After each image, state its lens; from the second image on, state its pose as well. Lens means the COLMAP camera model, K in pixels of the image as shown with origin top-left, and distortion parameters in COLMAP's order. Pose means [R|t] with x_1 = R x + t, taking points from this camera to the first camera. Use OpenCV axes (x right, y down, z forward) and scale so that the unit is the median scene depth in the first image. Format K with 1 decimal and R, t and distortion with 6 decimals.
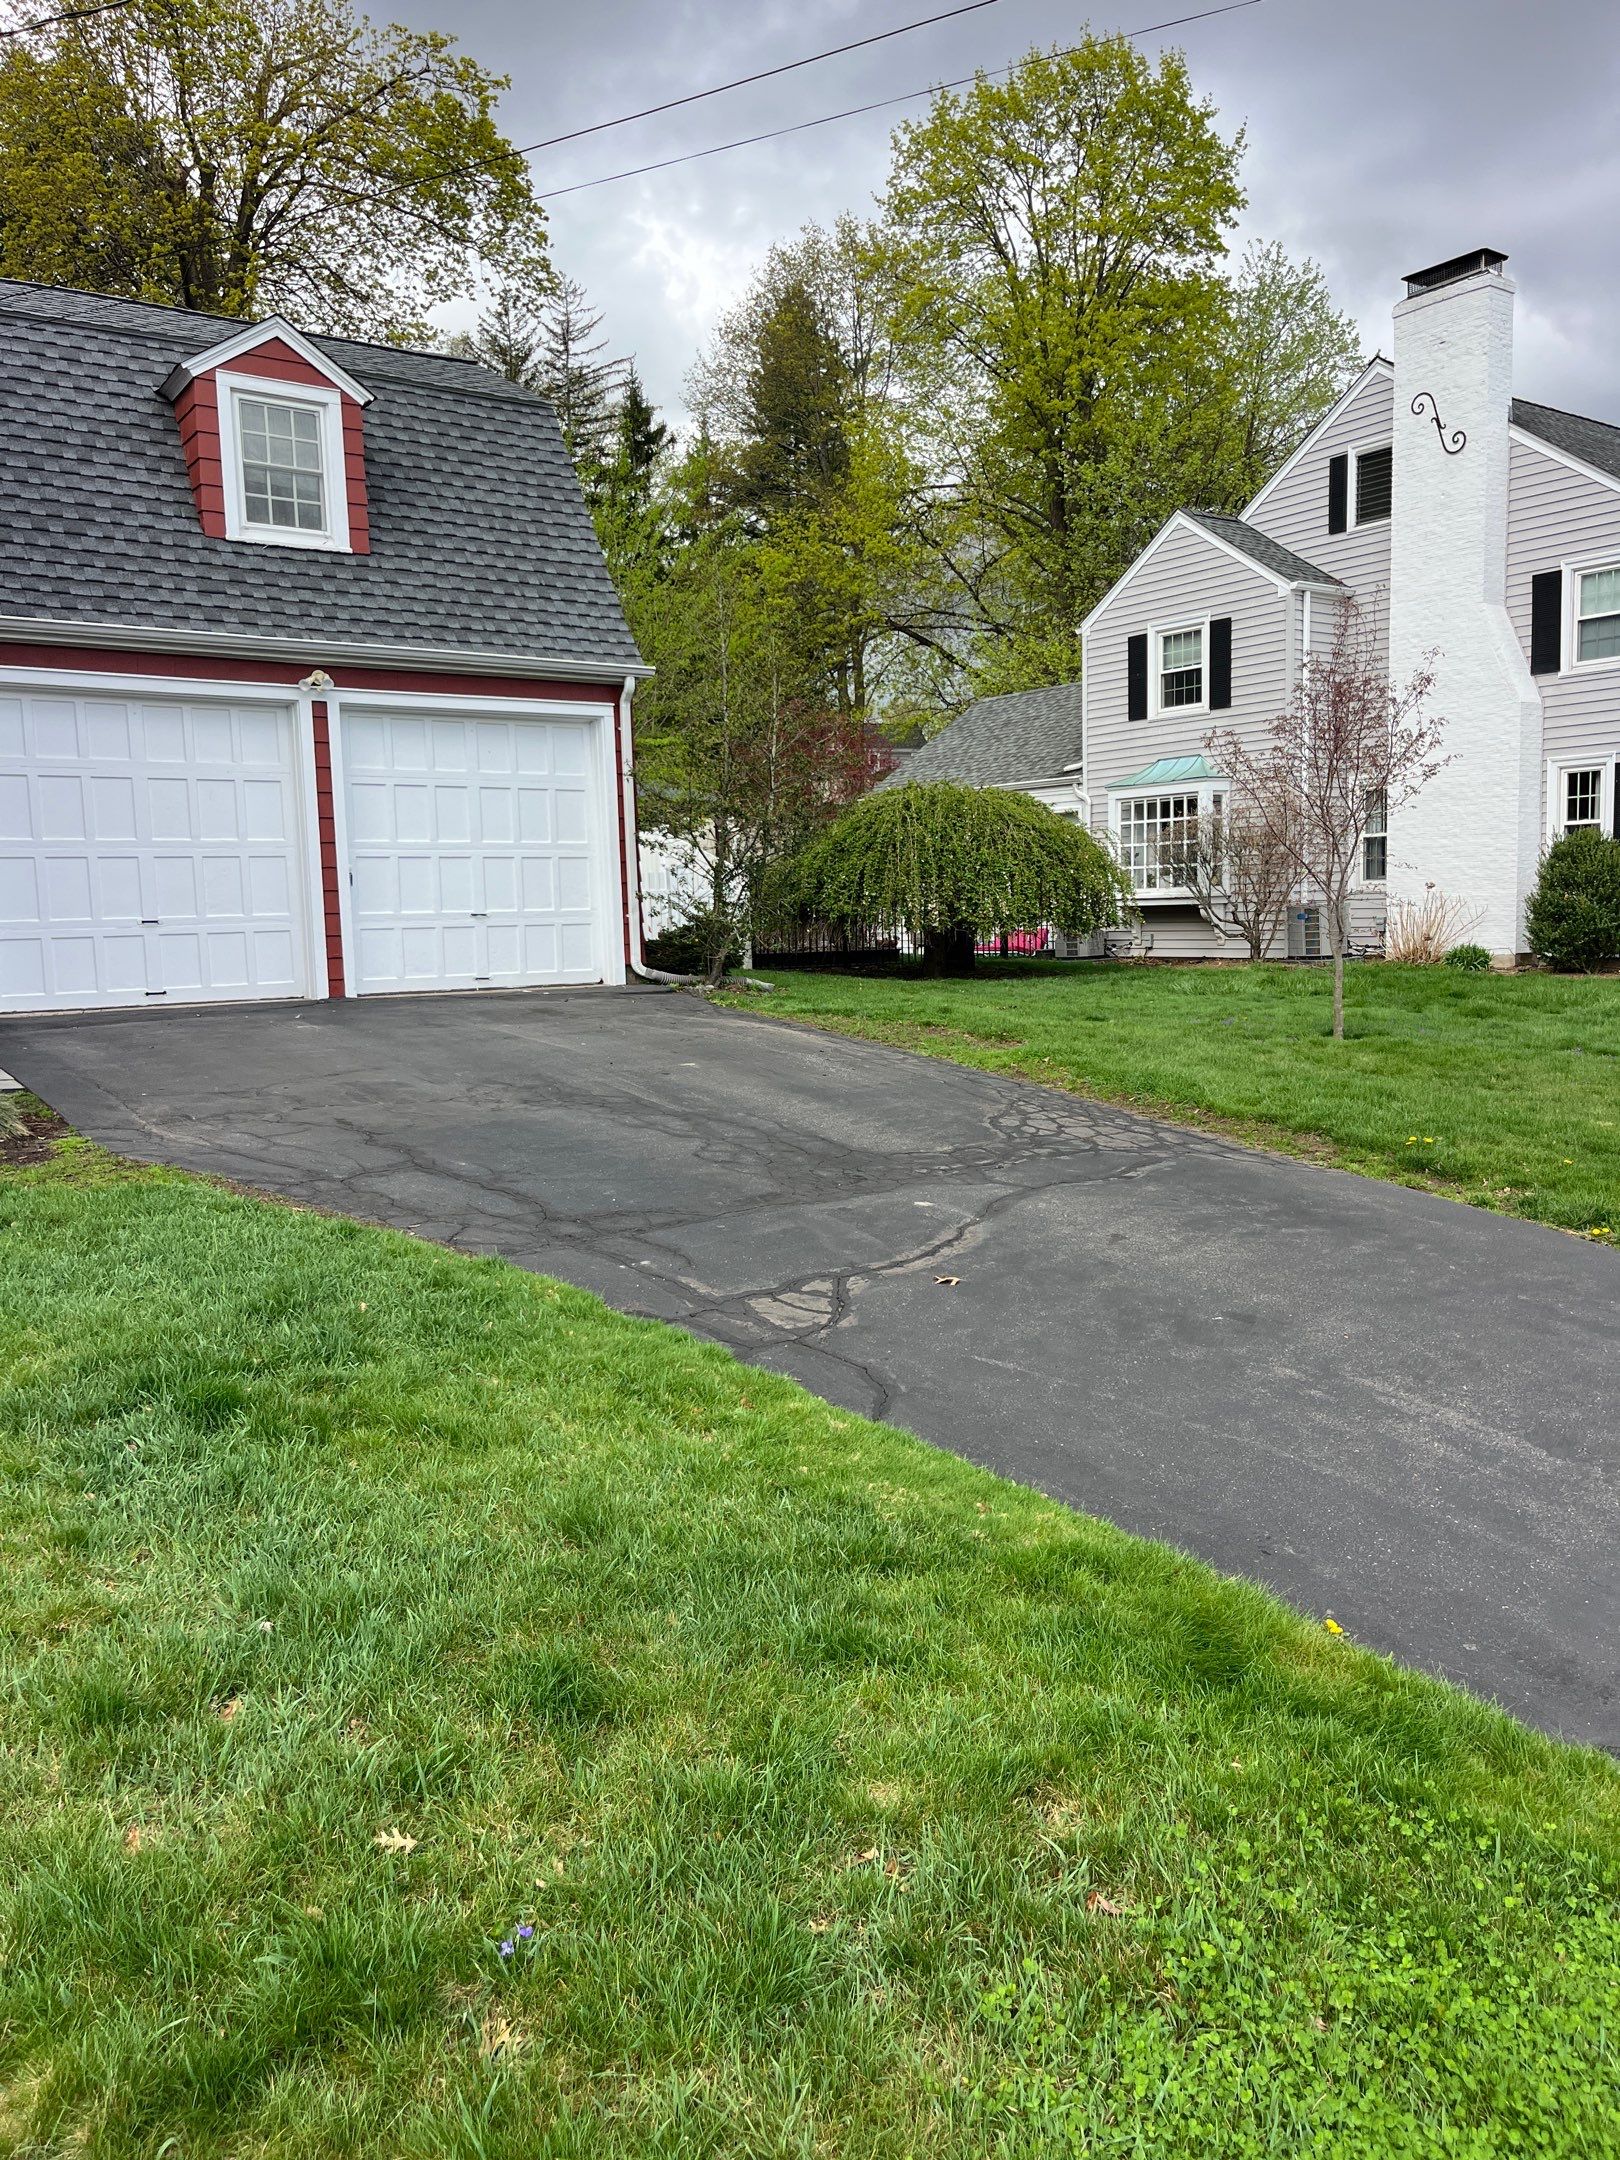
lens RADIAL K [[1636.0, 0, 825.0], [0, 1636.0, 1070.2], [0, 0, 1]] dist [0.052598, -0.067348]
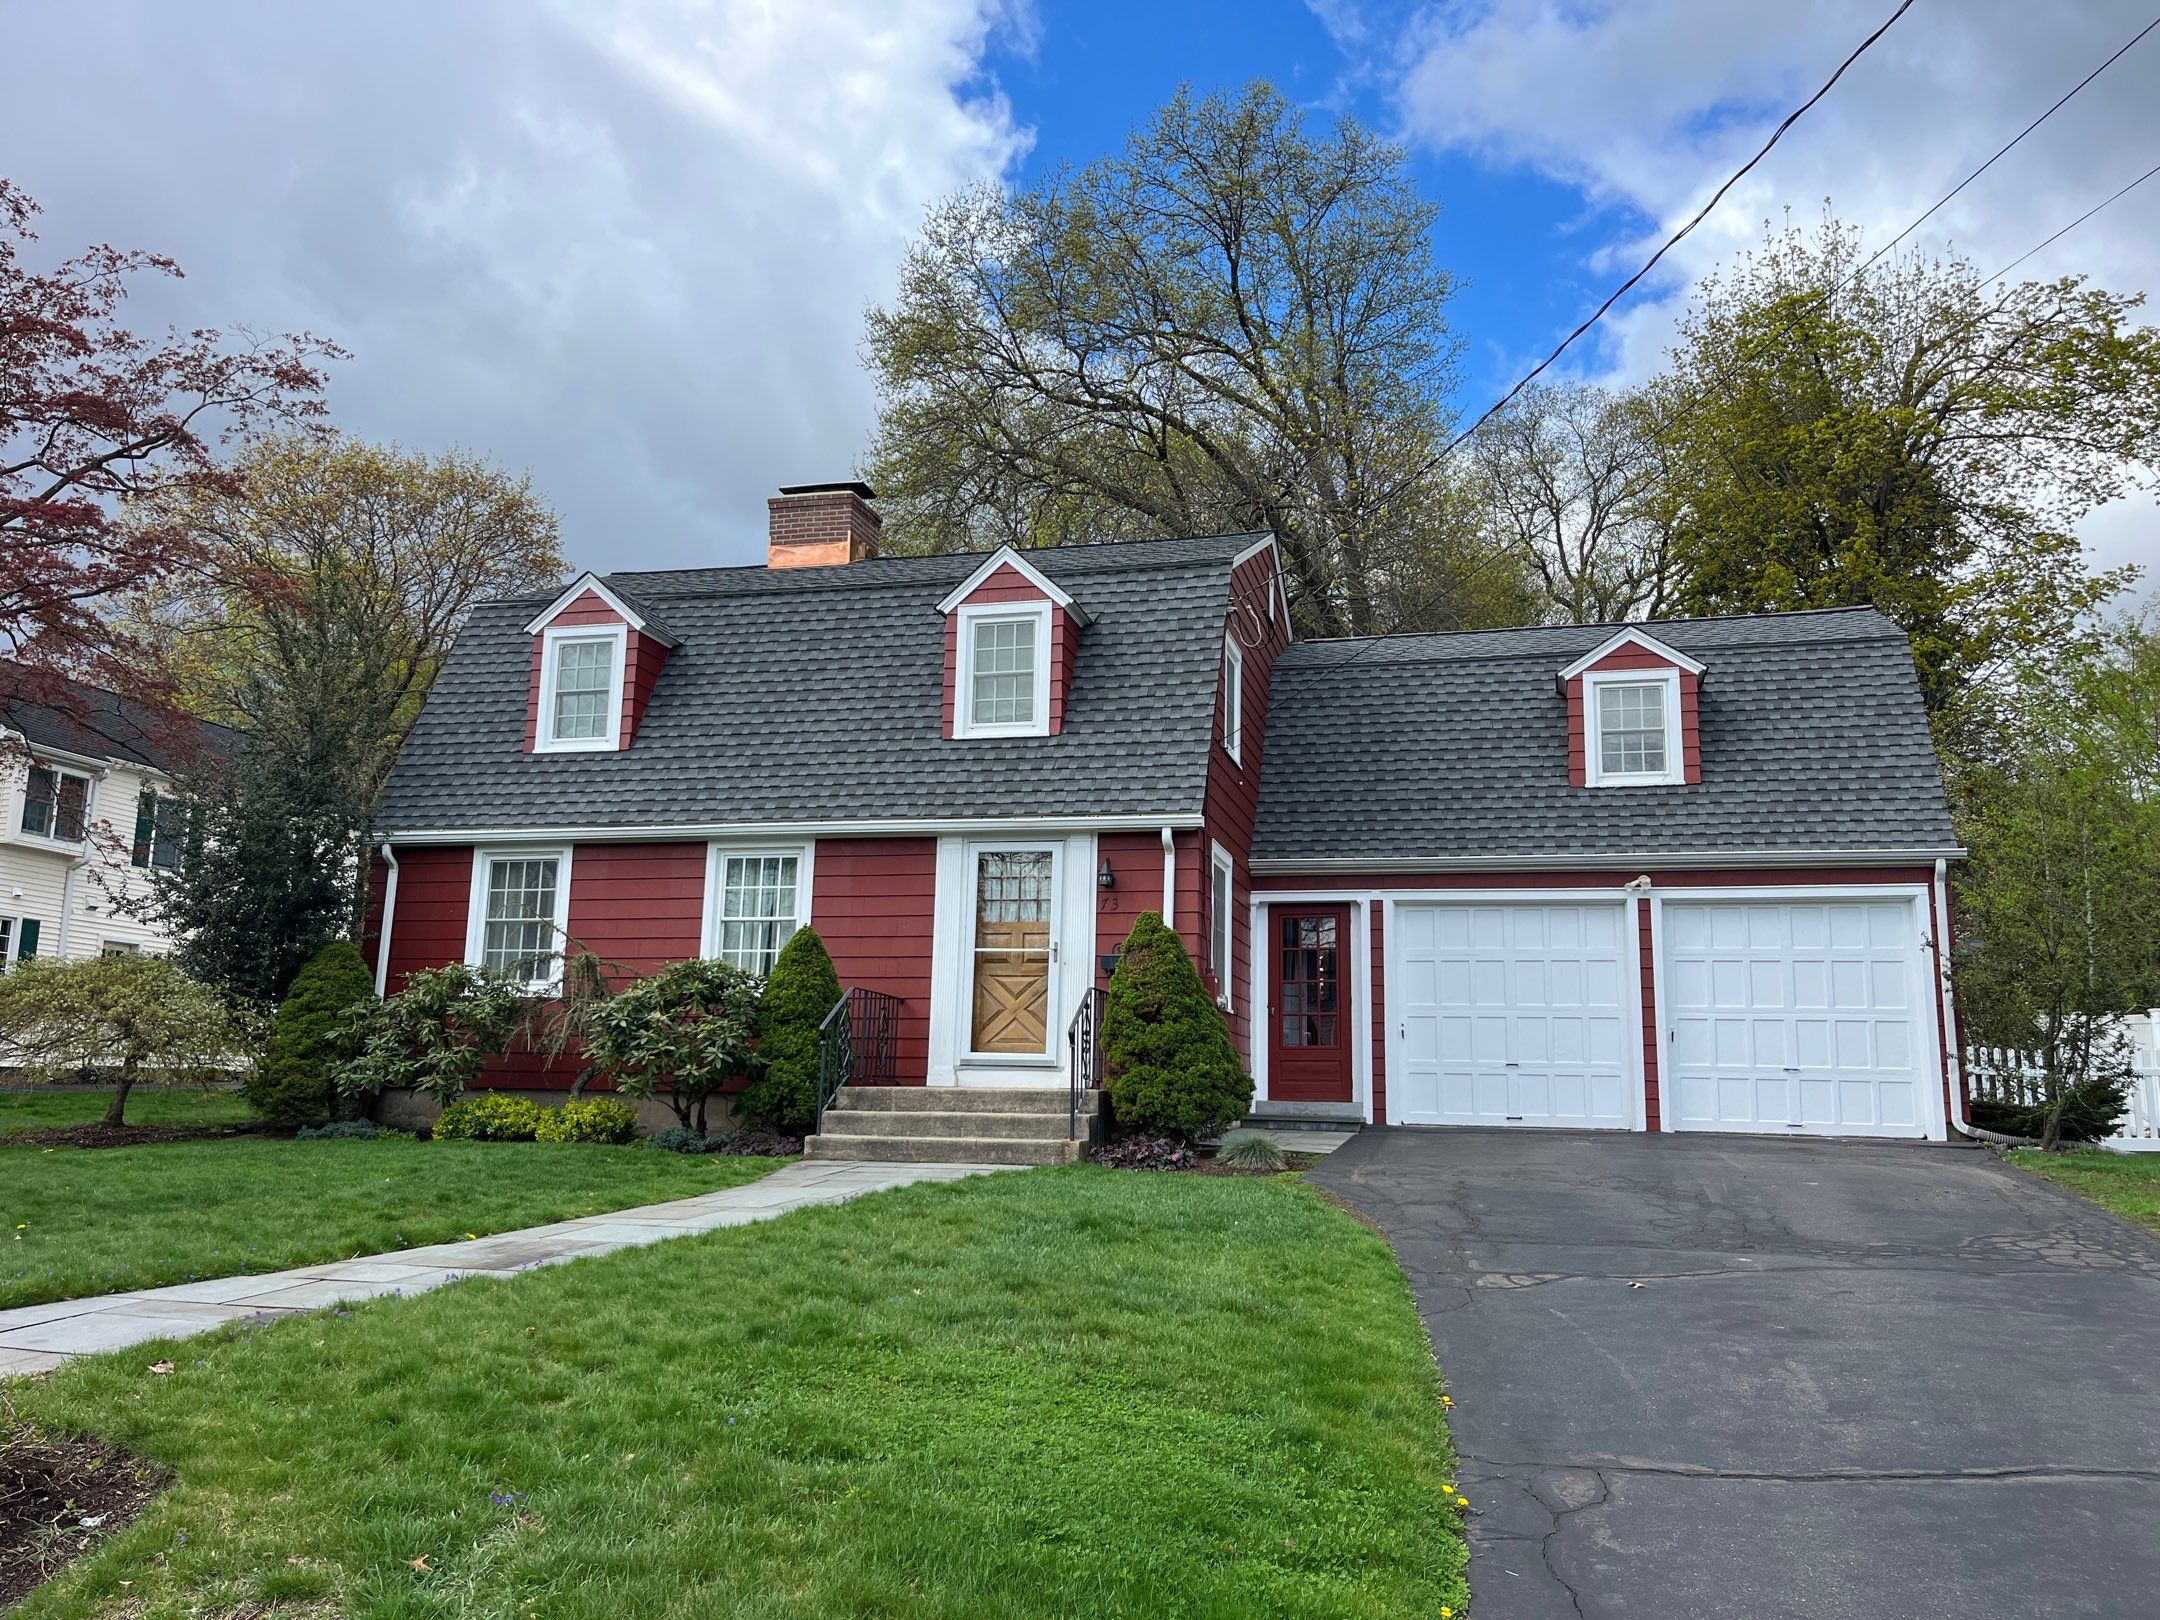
lens RADIAL K [[1630.0, 0, 1089.6], [0, 1630.0, 831.0], [0, 0, 1]] dist [0.064379, -0.094286]
pose [[0.632905, -0.093633, -0.768547, 0.381910], [-0.115036, 0.970269, -0.212942, 0.045599], [0.765636, 0.223183, 0.603317, -0.116039]]
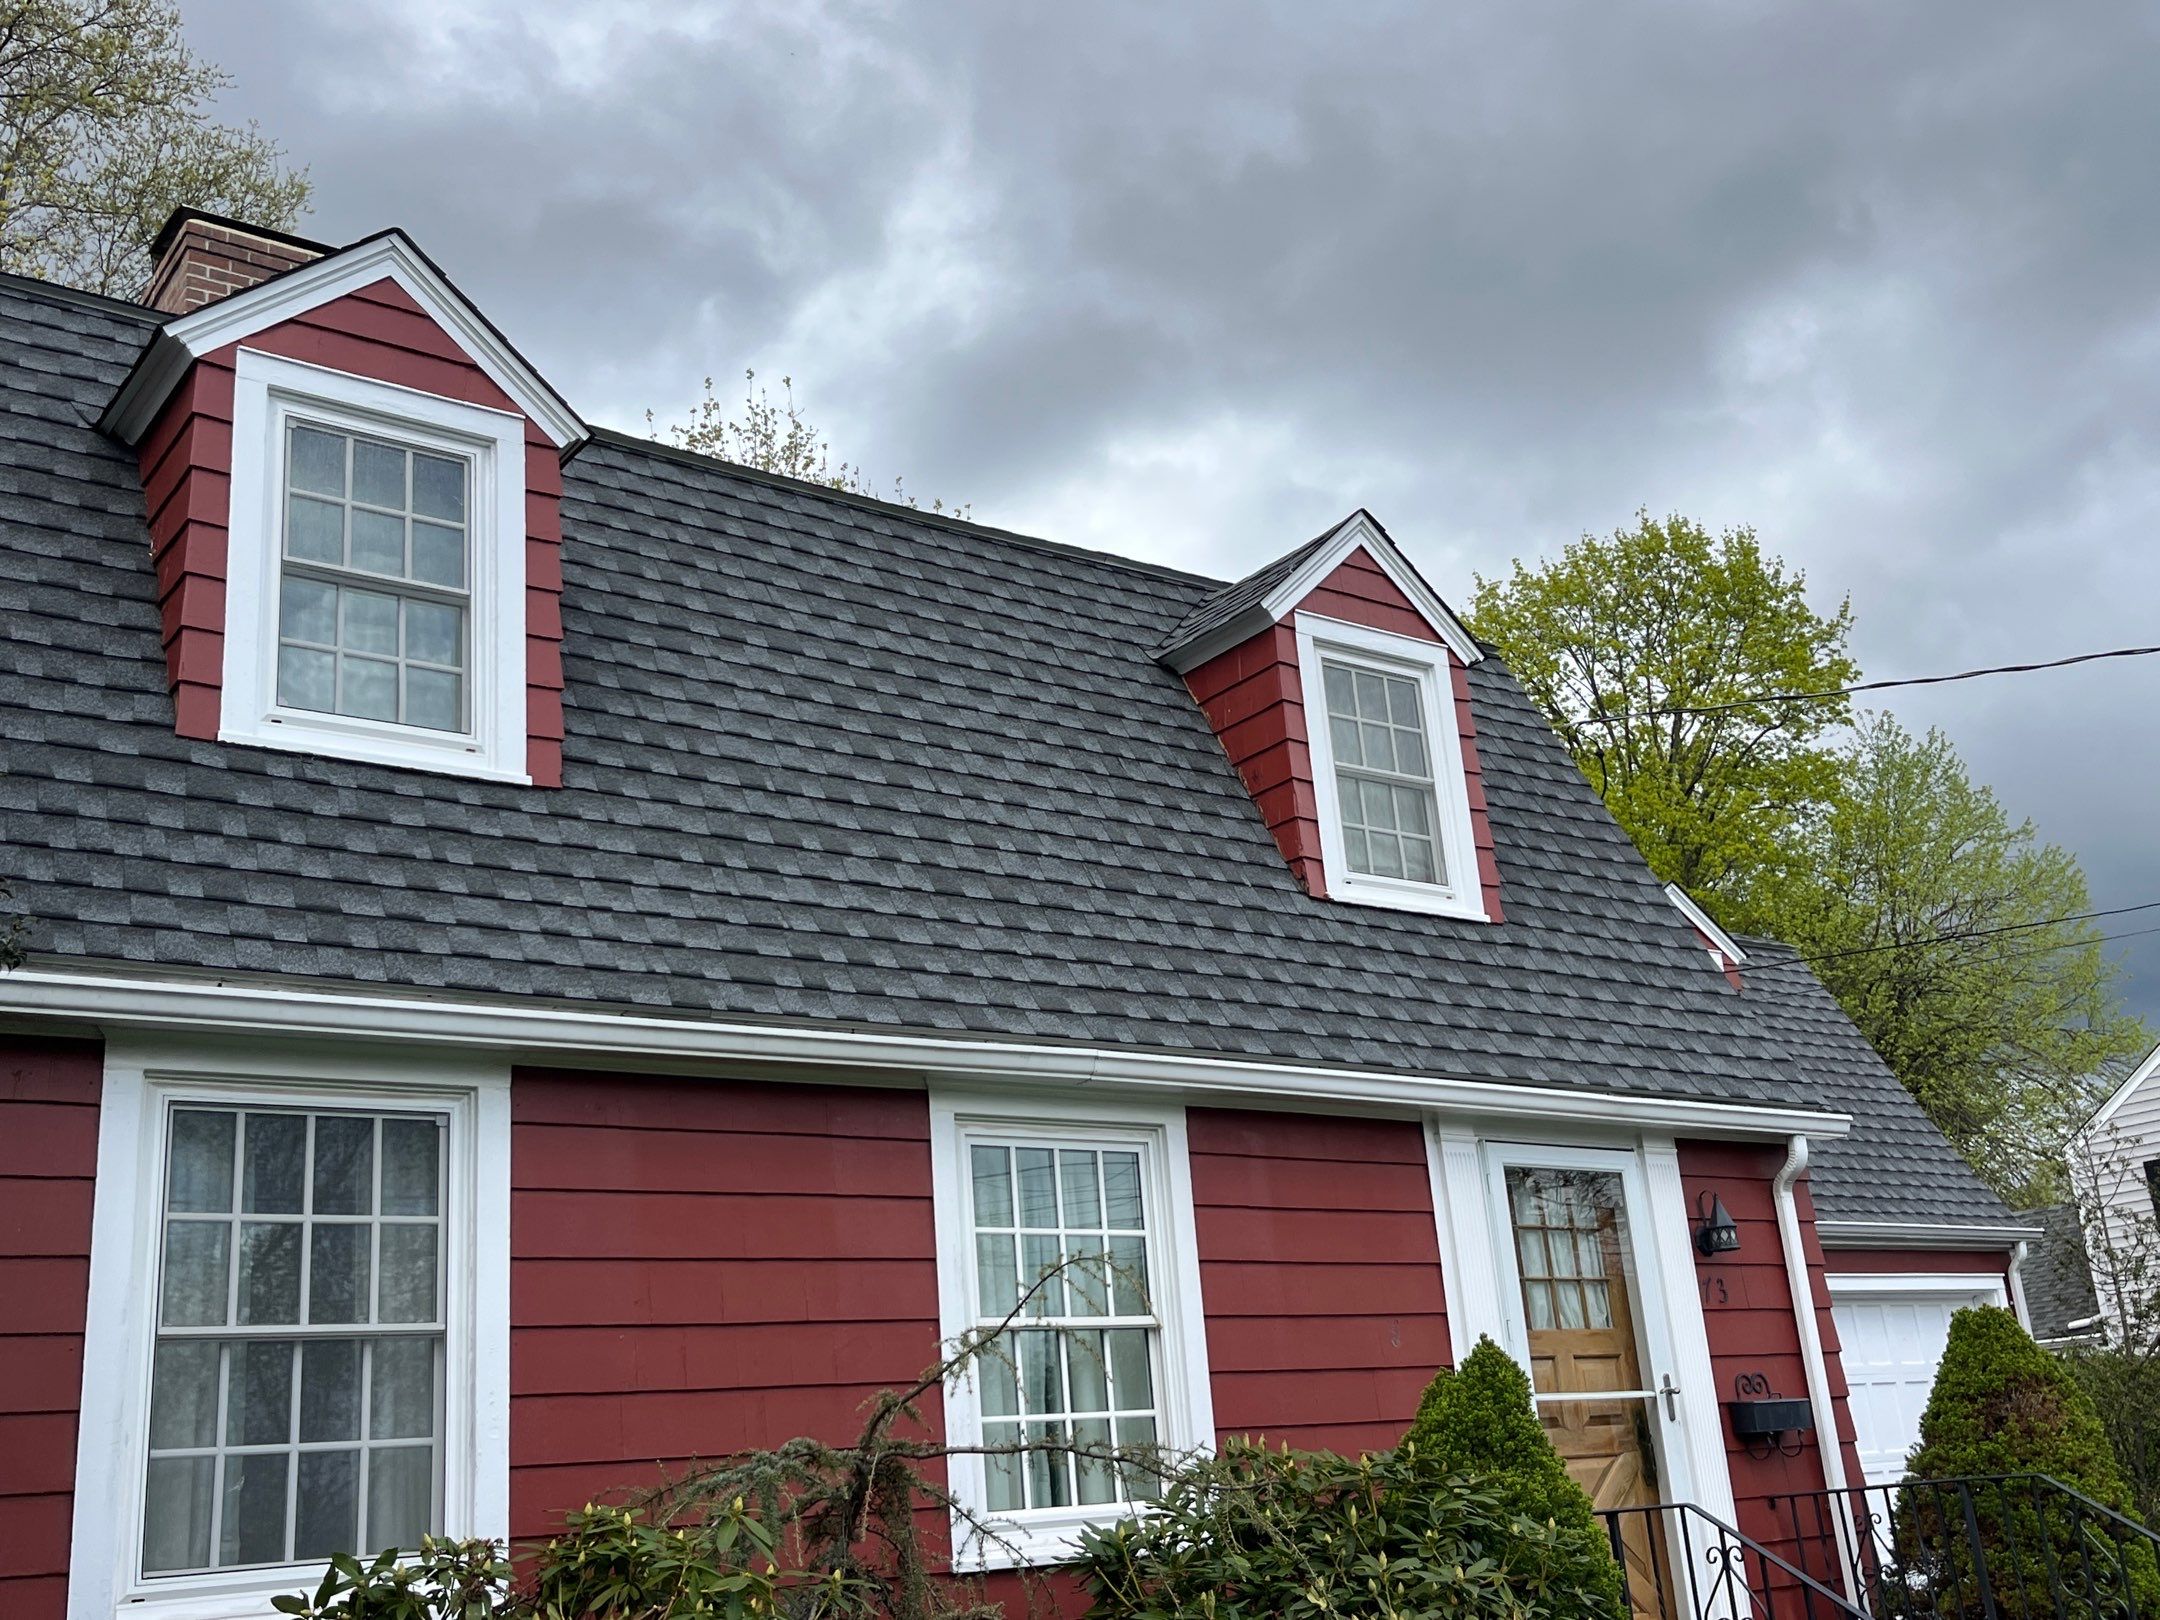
lens RADIAL K [[2194.0, 0, 1089.5], [0, 2194.0, 815.3], [0, 0, 1]] dist [0.102451, -0.252224]
pose [[0.998154, -0.051458, 0.032256, -0.640072], [0.060141, 0.911400, -0.407103, -0.002250], [-0.008449, 0.408292, 0.912812, -0.140540]]
